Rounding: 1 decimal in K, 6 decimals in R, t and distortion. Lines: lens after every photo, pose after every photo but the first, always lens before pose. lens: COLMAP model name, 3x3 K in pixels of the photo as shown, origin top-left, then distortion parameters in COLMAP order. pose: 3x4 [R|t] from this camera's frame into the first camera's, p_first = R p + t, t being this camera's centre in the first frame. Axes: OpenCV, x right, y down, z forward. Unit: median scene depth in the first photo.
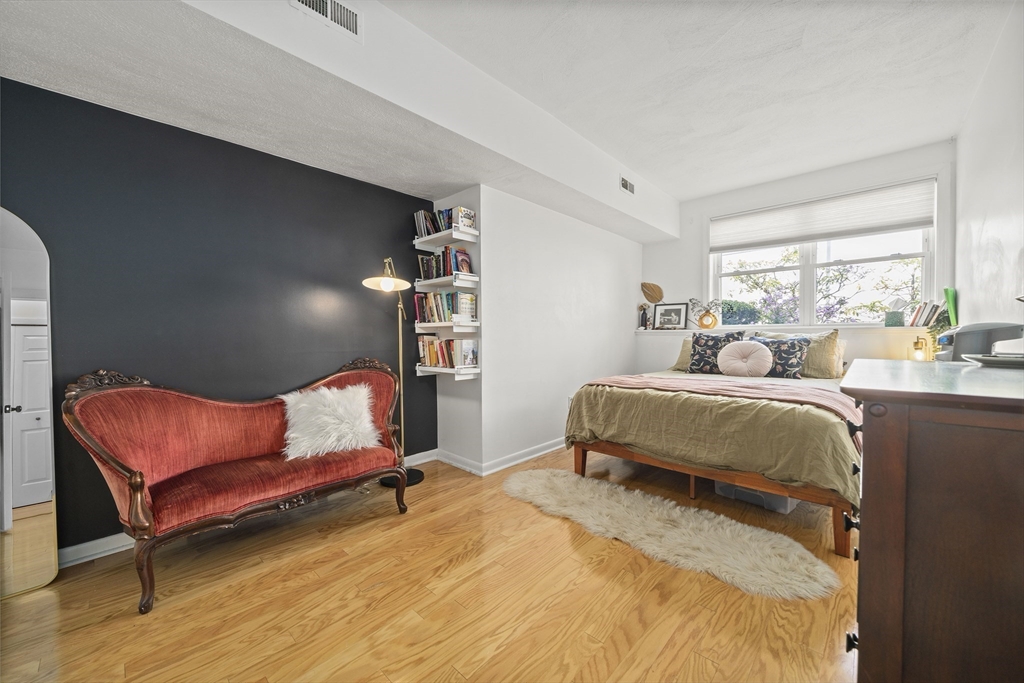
lens RADIAL K [[385.1, 0, 513.7], [0, 385.1, 343.8], [0, 0, 1]] dist [-0.000553, 0.000080]
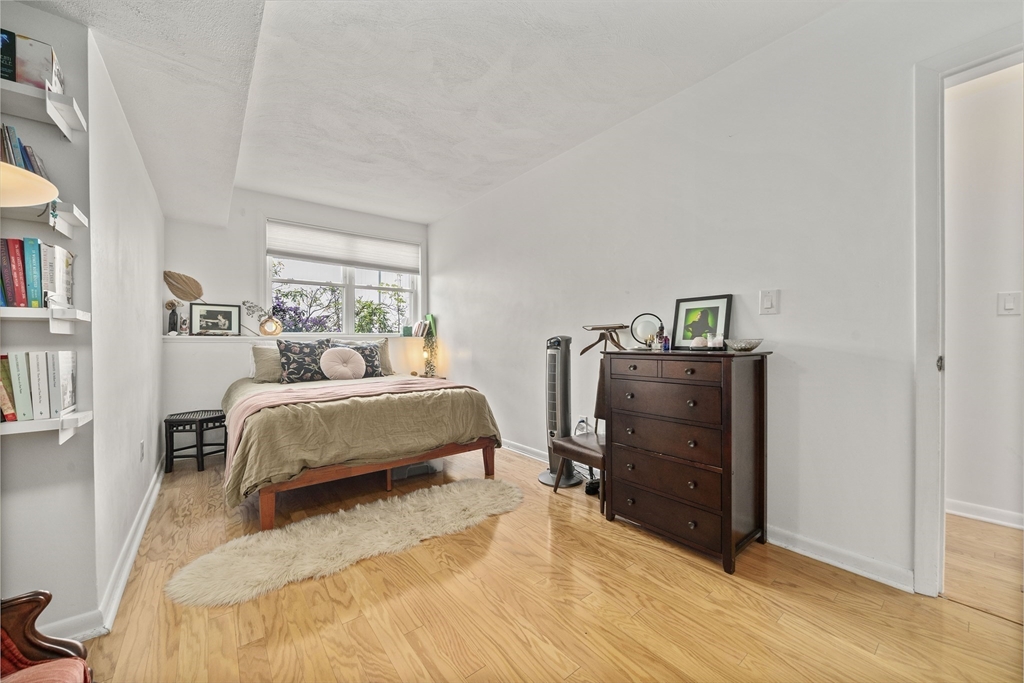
lens RADIAL K [[385.1, 0, 513.7], [0, 385.1, 343.8], [0, 0, 1]] dist [-0.000553, 0.000080]
pose [[0.142993, -0.002995, 0.989719, -0.394059], [0.026477, 0.999649, -0.000801, -0.003768], [-0.989369, 0.026319, 0.143022, 0.335376]]
